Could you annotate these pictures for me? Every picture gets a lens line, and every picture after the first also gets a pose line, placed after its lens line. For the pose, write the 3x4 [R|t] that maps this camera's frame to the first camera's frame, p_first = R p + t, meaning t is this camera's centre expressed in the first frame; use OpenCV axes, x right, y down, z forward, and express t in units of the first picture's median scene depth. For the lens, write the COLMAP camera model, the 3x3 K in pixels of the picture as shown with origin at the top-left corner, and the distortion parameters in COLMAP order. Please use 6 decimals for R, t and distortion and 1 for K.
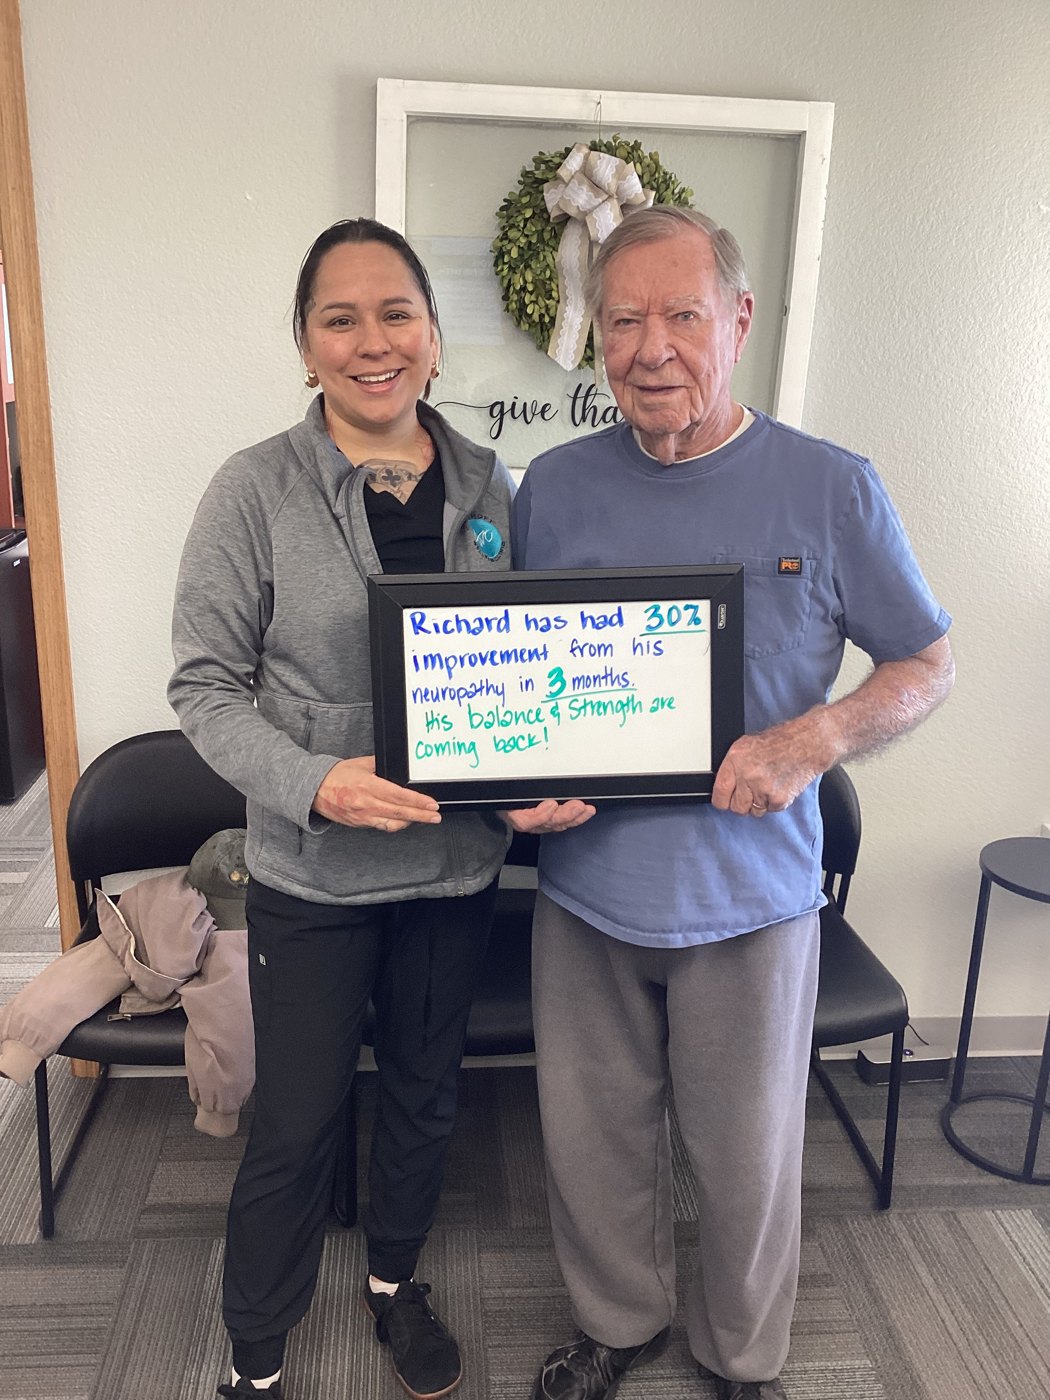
lens RADIAL K [[1266.7, 0, 529.8], [0, 1266.7, 707.2], [0, 0, 1]] dist [0.037773, -0.092527]
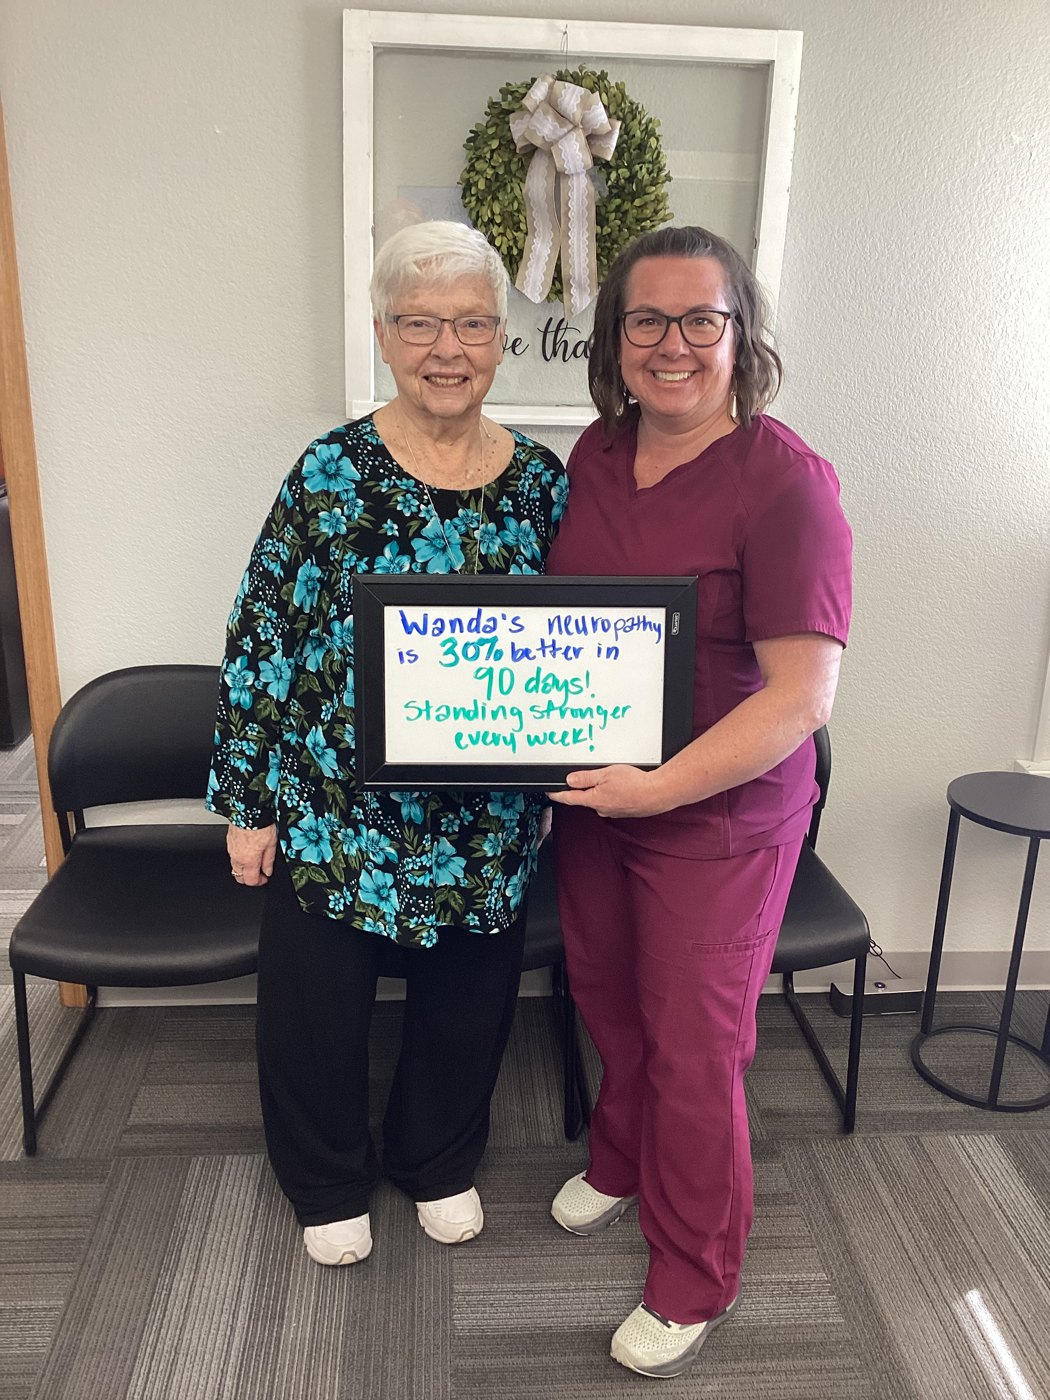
lens RADIAL K [[1266.7, 0, 530.5], [0, 1266.7, 710.3], [0, 0, 1]] dist [0.037773, -0.092527]
pose [[0.999894, -0.000285, -0.014537, 0.040017], [0.000710, 0.999572, 0.029249, 0.026988], [0.014522, -0.029256, 0.999466, -0.013377]]
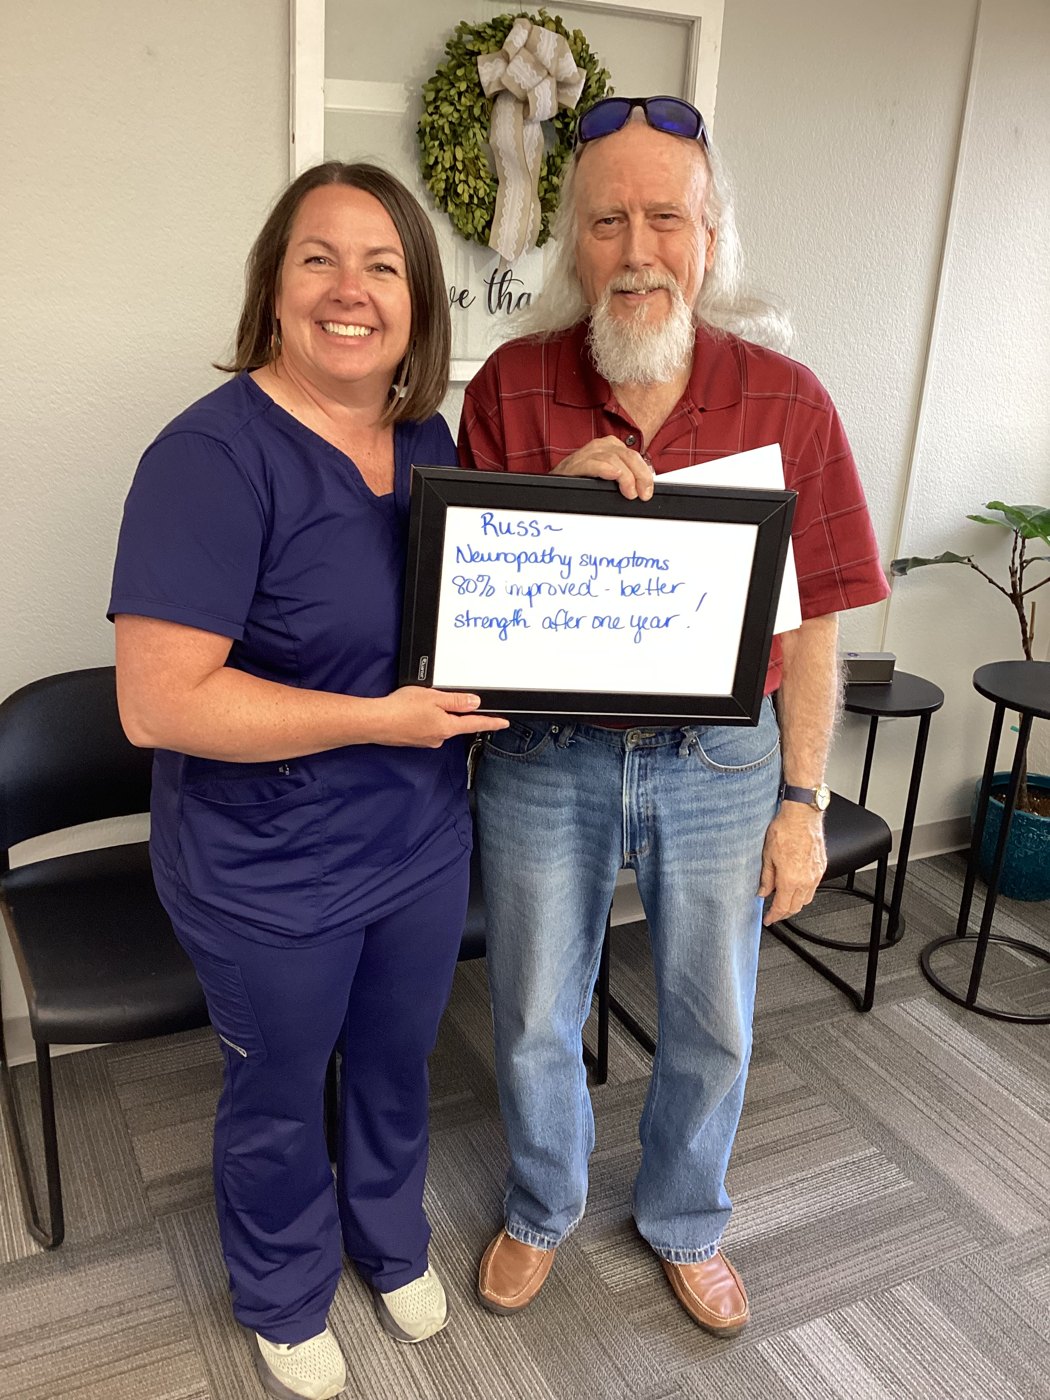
lens RADIAL K [[1266.7, 0, 528.3], [0, 1266.7, 697.4], [0, 0, 1]] dist [0.037773, -0.092527]
pose [[0.928958, -0.116890, 0.351246, -0.332912], [0.088553, 0.991459, 0.095746, -0.020571], [-0.359438, -0.057840, 0.931375, 0.065201]]
